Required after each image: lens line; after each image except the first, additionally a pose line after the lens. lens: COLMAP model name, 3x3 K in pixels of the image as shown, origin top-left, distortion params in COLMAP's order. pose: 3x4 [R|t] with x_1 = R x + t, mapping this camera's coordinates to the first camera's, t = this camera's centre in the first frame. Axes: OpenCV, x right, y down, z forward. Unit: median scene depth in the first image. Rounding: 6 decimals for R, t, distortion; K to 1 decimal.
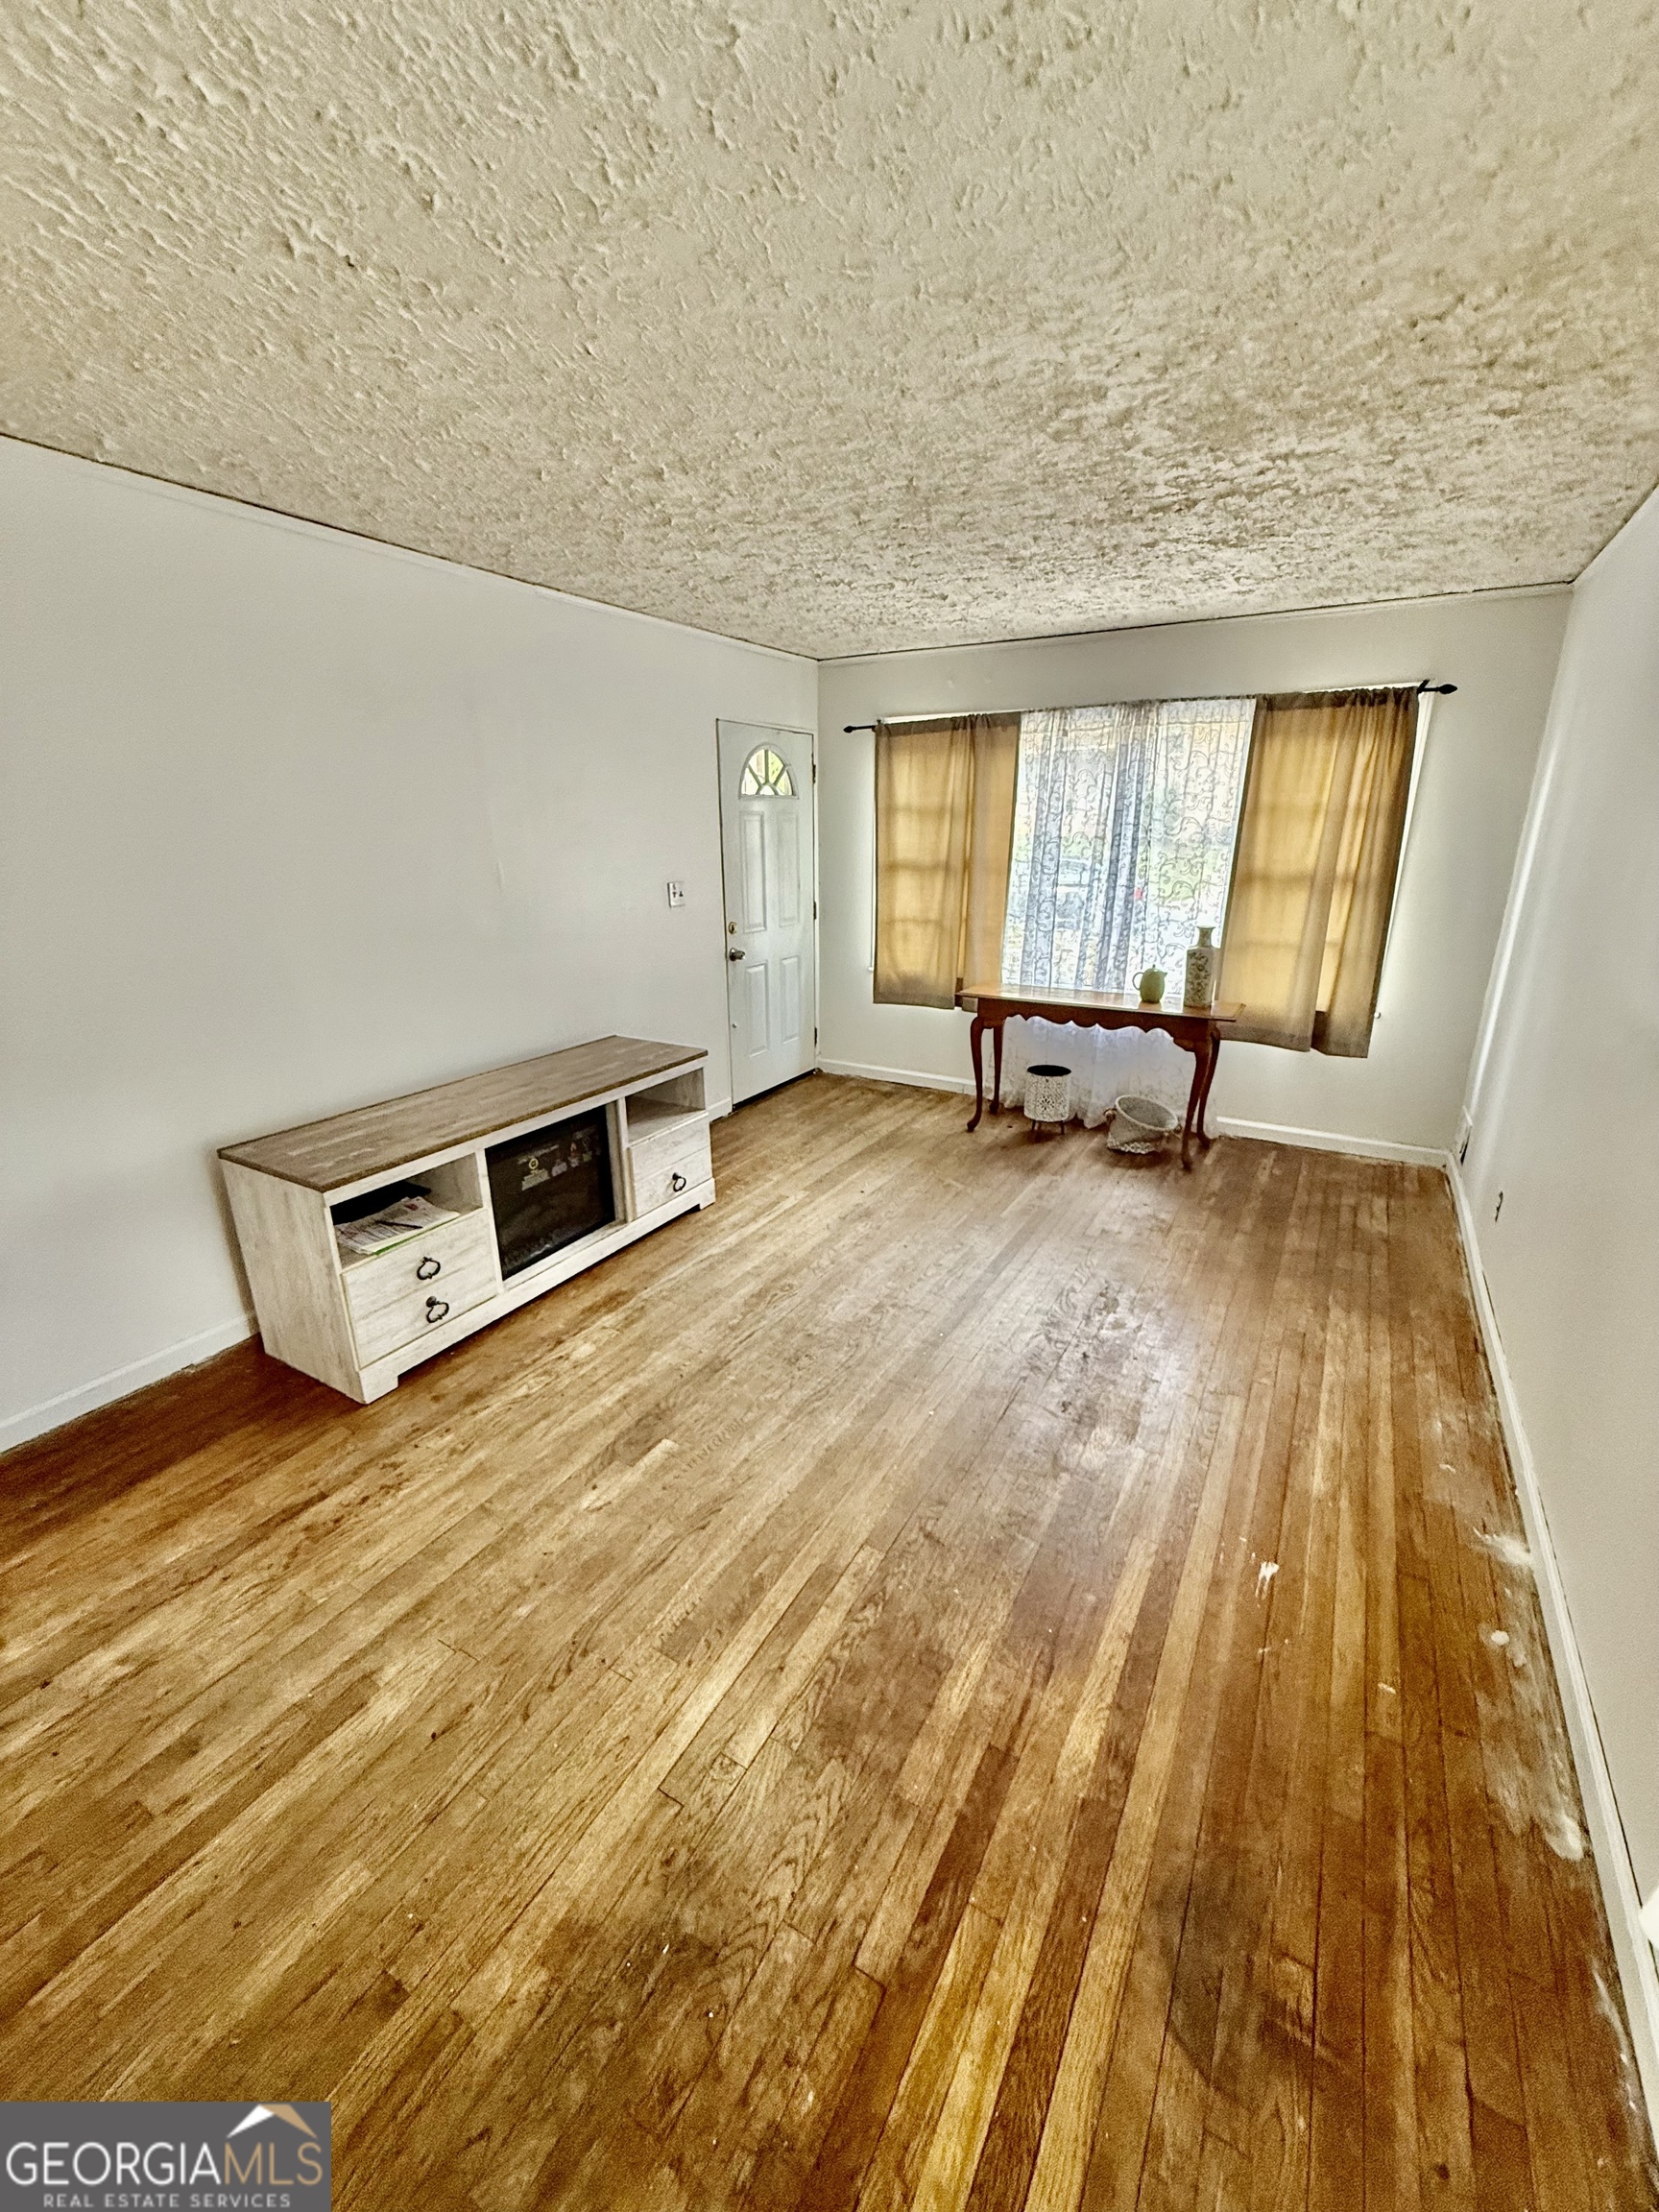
lens RADIAL K [[880.3, 0, 829.5], [0, 880.3, 1106.0], [0, 0, 1]] dist [0.001836, 0.000205]
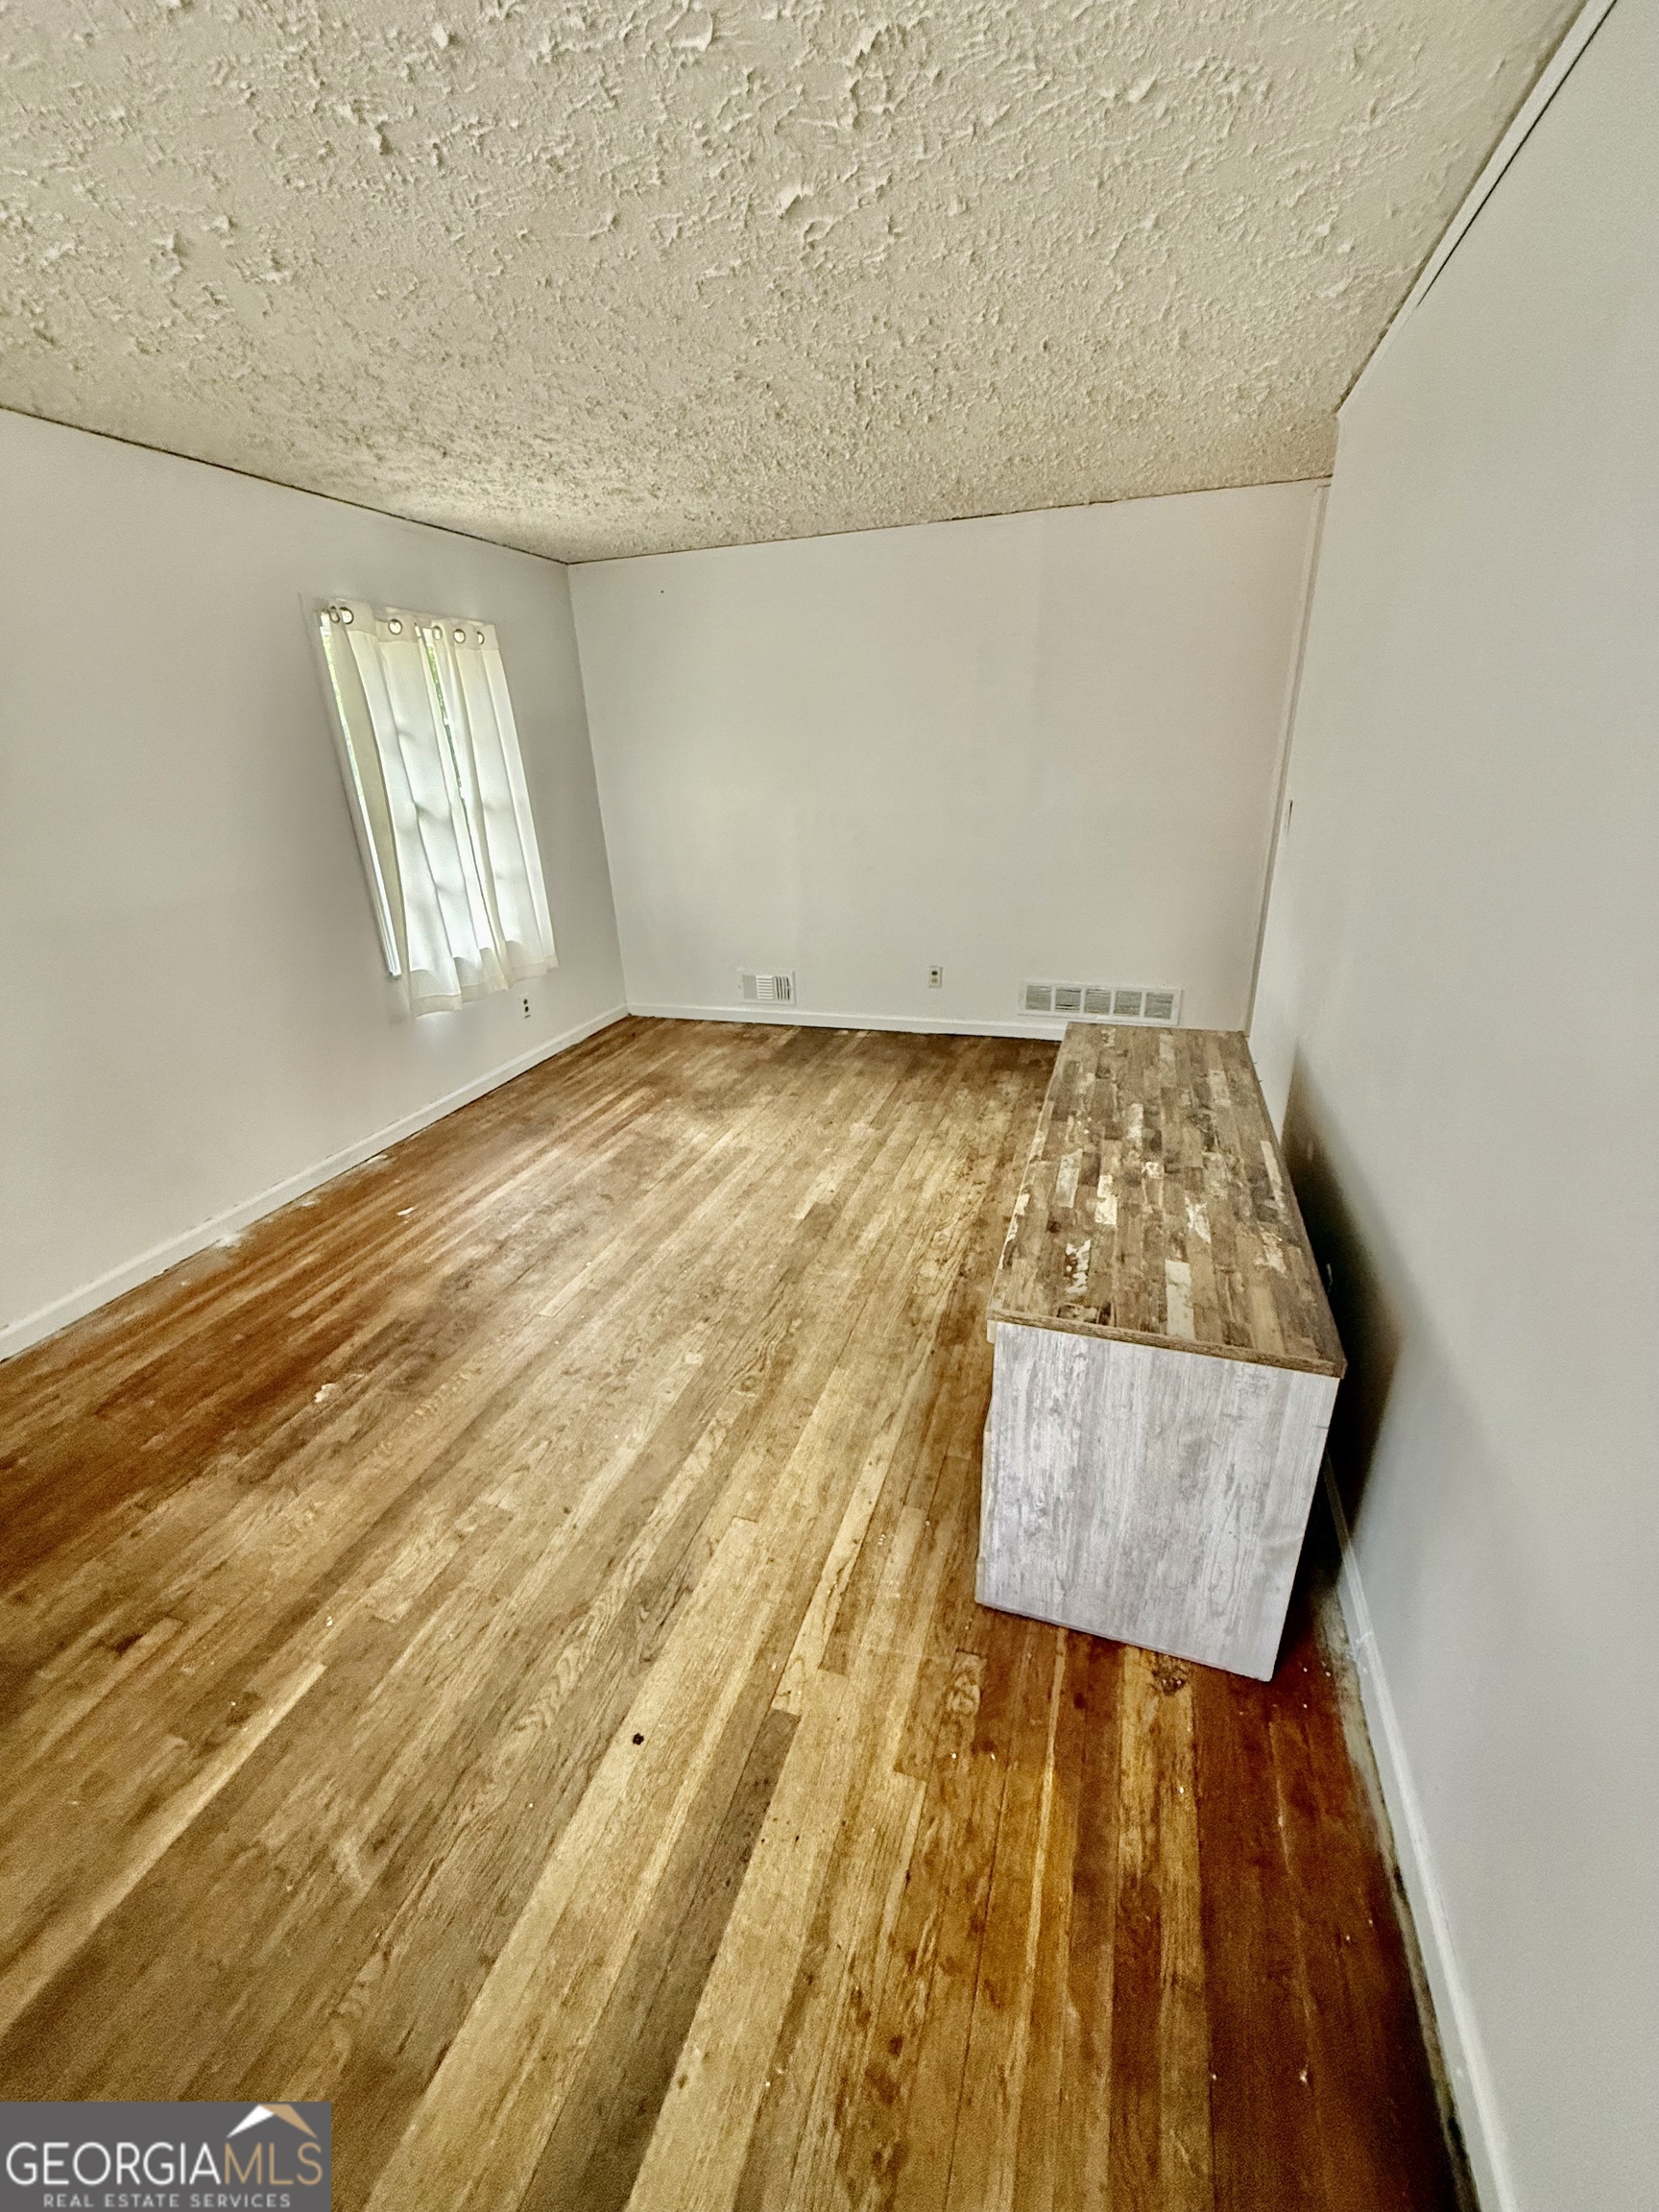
lens RADIAL K [[880.3, 0, 829.5], [0, 880.3, 1106.0], [0, 0, 1]] dist [0.001836, 0.000205]
pose [[-0.977052, 0.119341, -0.176427, -0.017487], [-0.022951, 0.764490, 0.644227, -0.675616], [0.211759, 0.633493, -0.744207, 2.133432]]
